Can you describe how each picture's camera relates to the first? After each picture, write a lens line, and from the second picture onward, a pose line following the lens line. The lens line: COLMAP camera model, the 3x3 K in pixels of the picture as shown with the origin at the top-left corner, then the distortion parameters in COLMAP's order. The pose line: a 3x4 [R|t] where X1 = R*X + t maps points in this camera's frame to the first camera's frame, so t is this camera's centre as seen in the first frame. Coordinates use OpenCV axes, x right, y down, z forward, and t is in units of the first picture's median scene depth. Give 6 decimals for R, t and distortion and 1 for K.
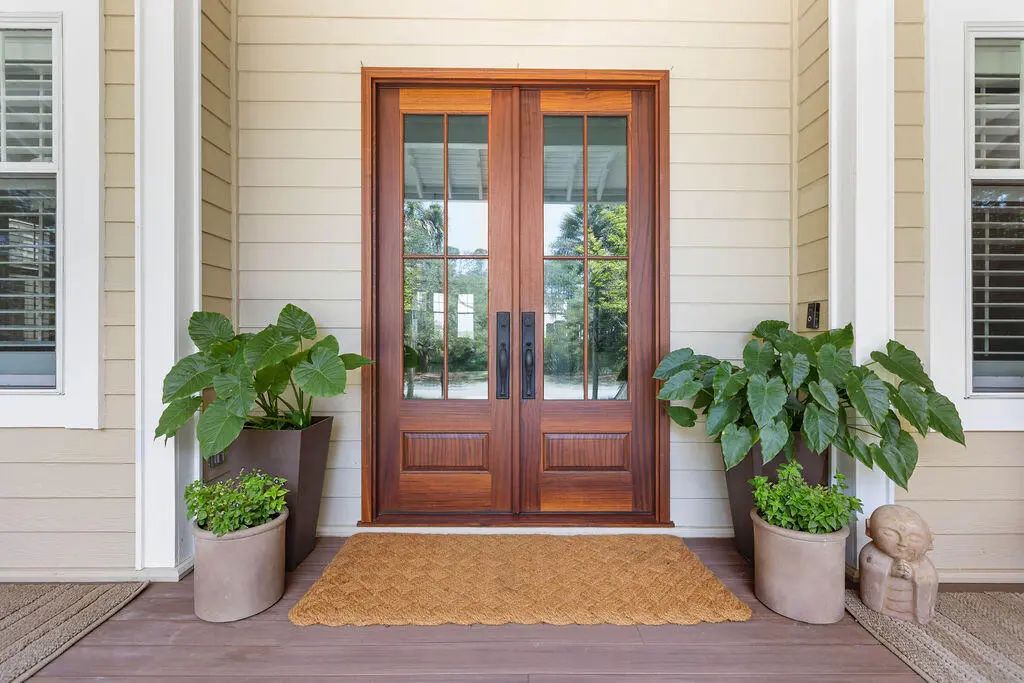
lens RADIAL K [[472.0, 0, 516.4], [0, 472.0, 331.3], [0, 0, 1]] dist [-0.001033, -0.000637]
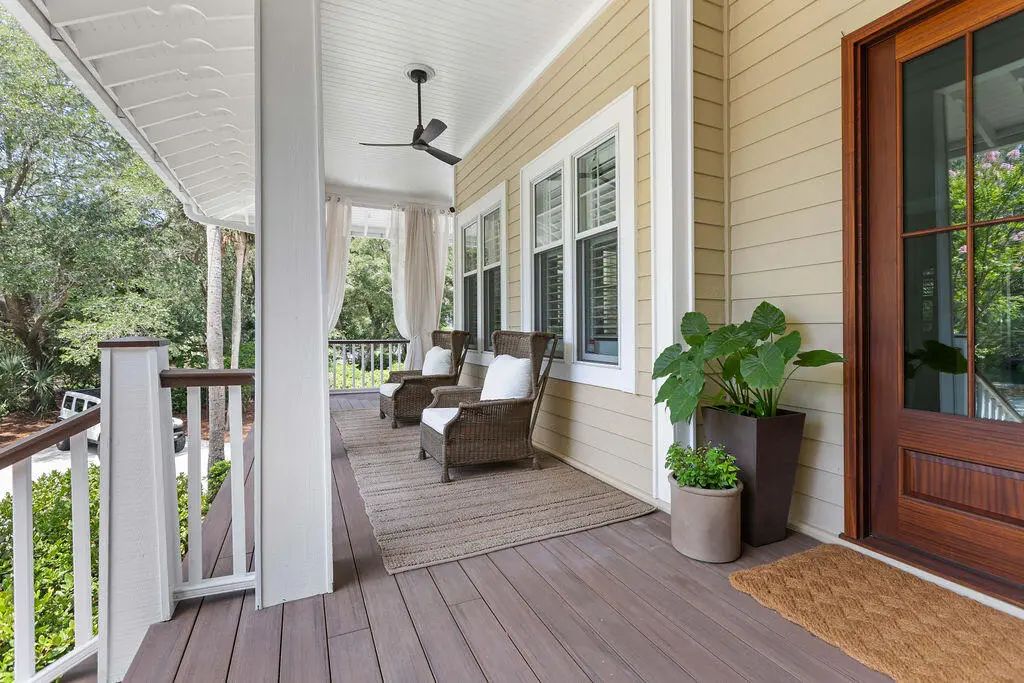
lens RADIAL K [[472.0, 0, 516.4], [0, 472.0, 331.3], [0, 0, 1]] dist [-0.001033, -0.000637]
pose [[0.402690, 0.000481, -0.915336, 0.302560], [0.004803, 0.999985, 0.002638, 0.004125], [0.915324, -0.005458, 0.402682, 0.059332]]
